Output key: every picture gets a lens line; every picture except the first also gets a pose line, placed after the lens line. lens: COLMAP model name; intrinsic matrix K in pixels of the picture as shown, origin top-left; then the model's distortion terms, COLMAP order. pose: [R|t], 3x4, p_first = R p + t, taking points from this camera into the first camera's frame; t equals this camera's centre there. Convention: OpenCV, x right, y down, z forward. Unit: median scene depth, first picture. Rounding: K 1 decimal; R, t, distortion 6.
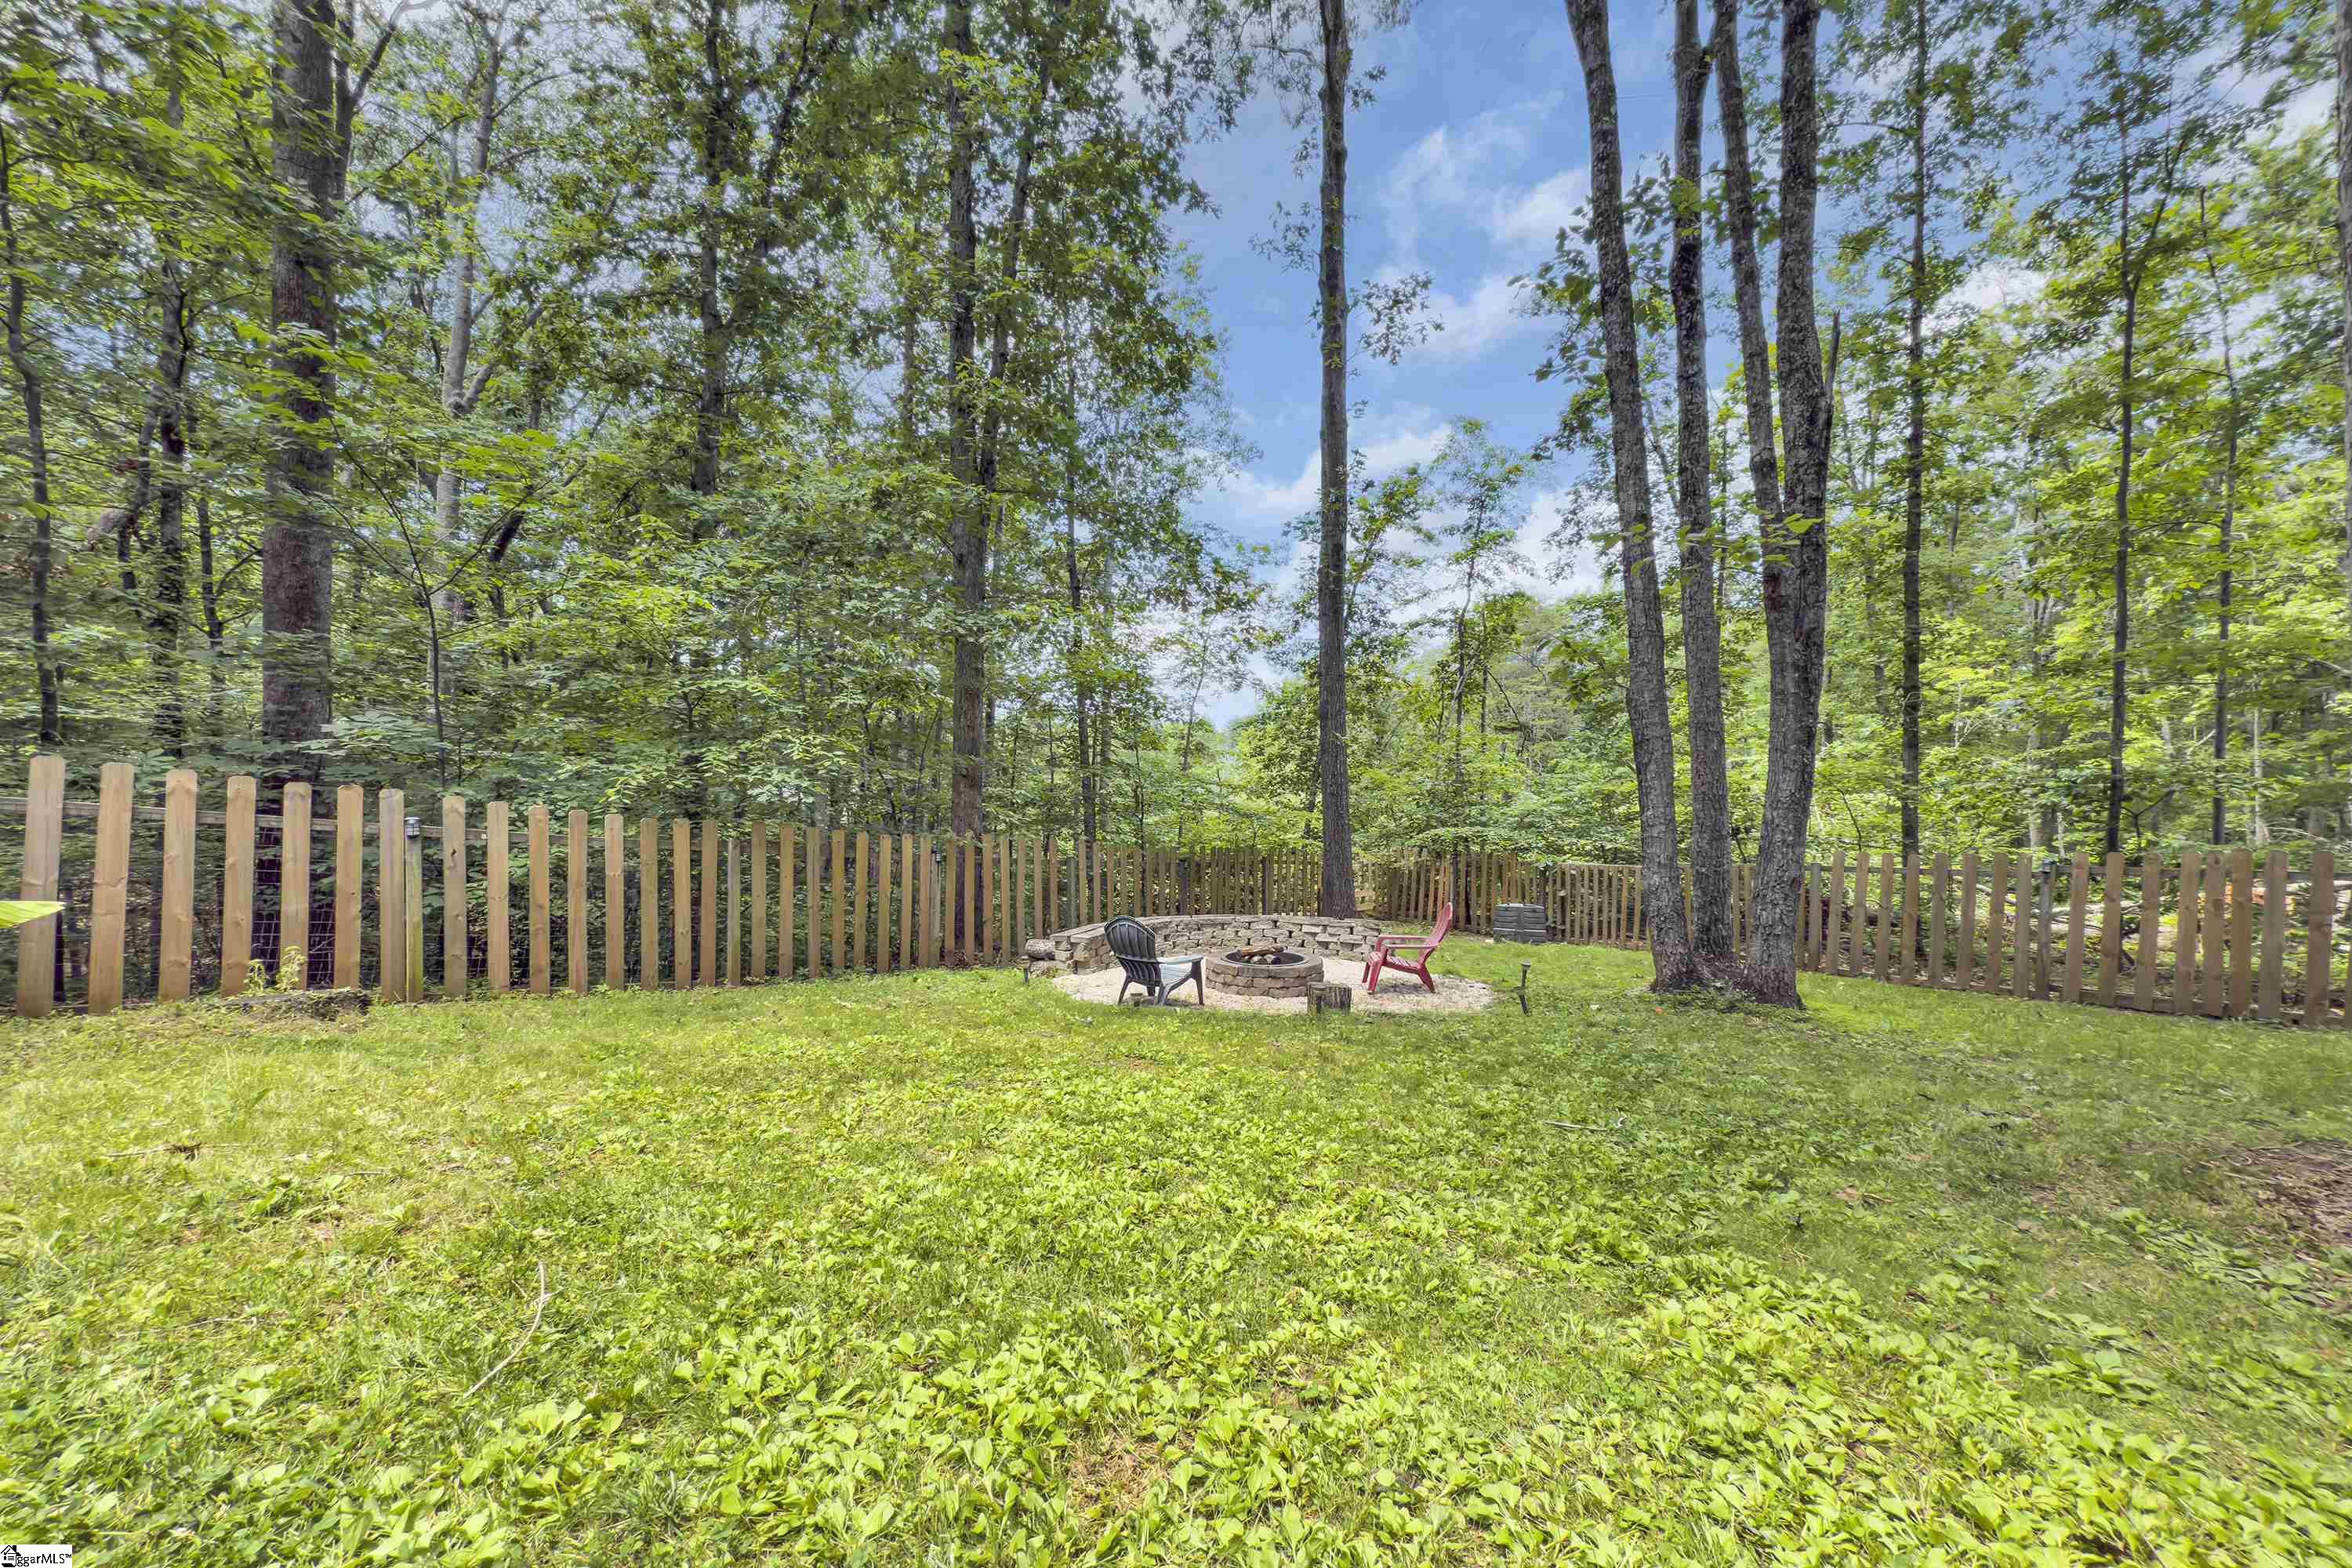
lens RADIAL K [[940.6, 0, 1184.5], [0, 940.6, 785.1], [0, 0, 1]] dist [0.002075, 0.000219]
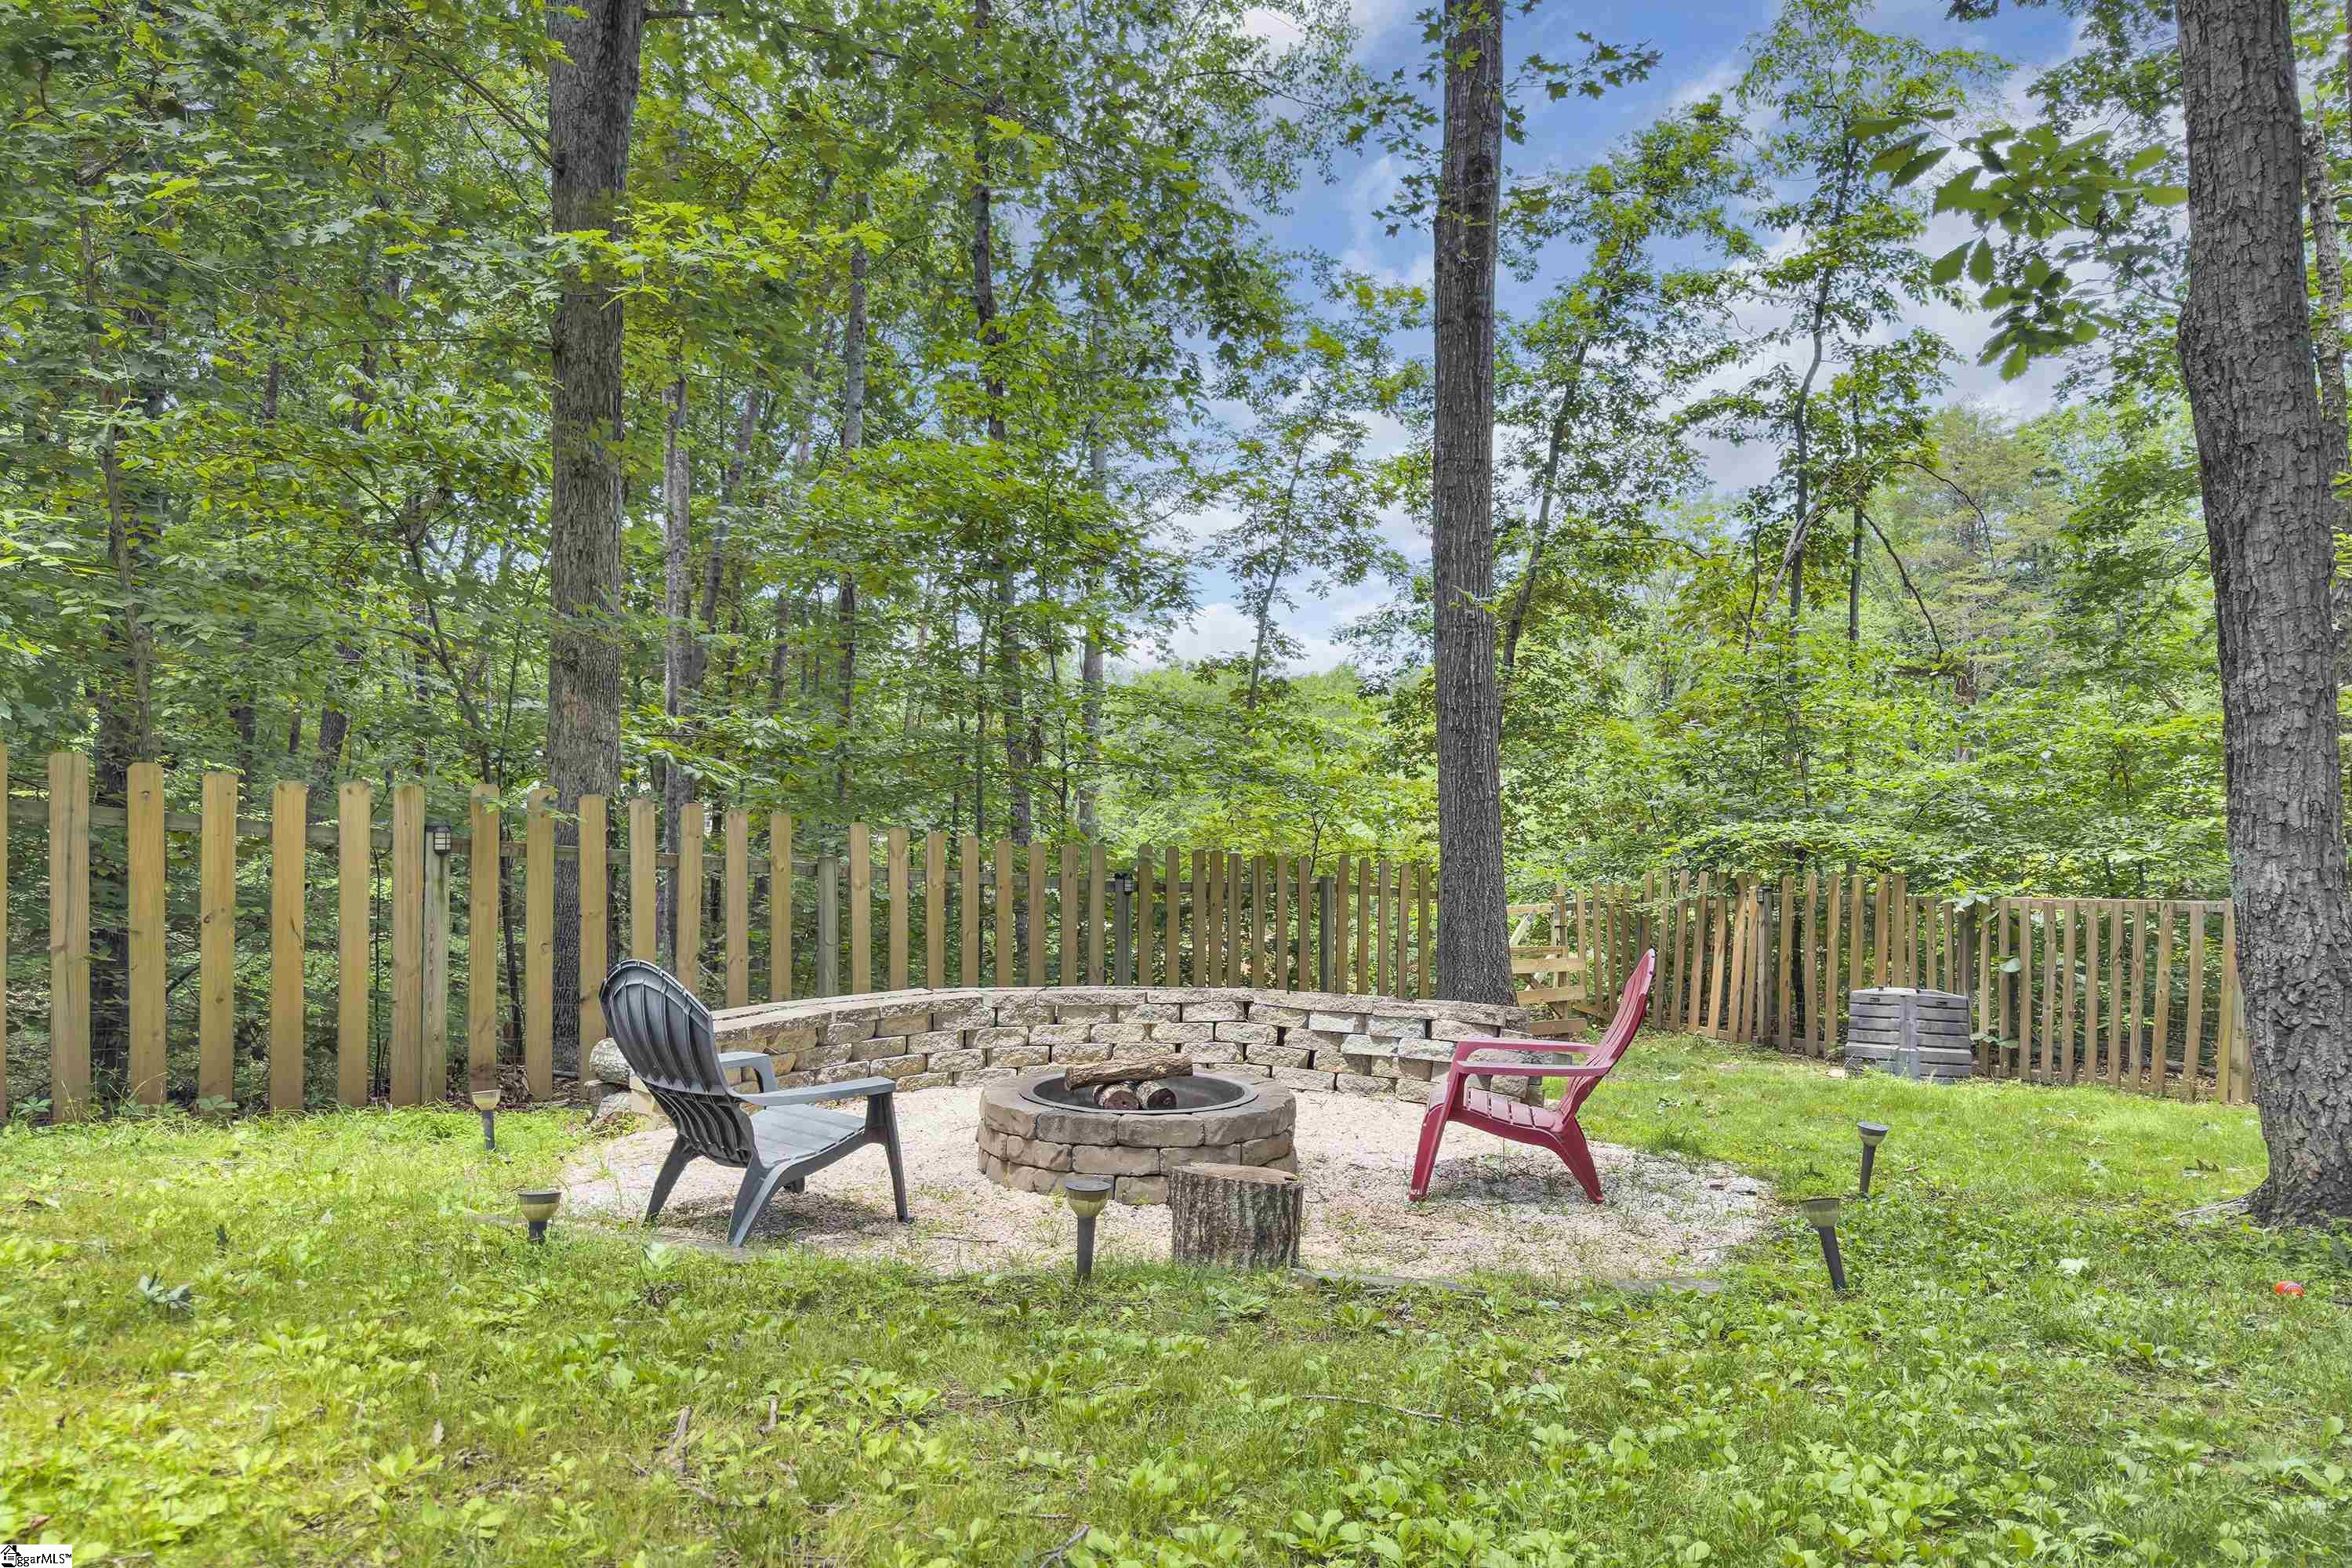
lens RADIAL K [[1661.6, 0, 1182.8], [0, 1661.6, 796.7], [0, 0, 1]] dist [0.022823, -0.007199]
pose [[0.995904, 0.004741, -0.090287, 0.085229], [-0.004743, 0.999989, 0.000193, 0.036143], [0.090287, 0.000236, 0.995916, 0.187143]]
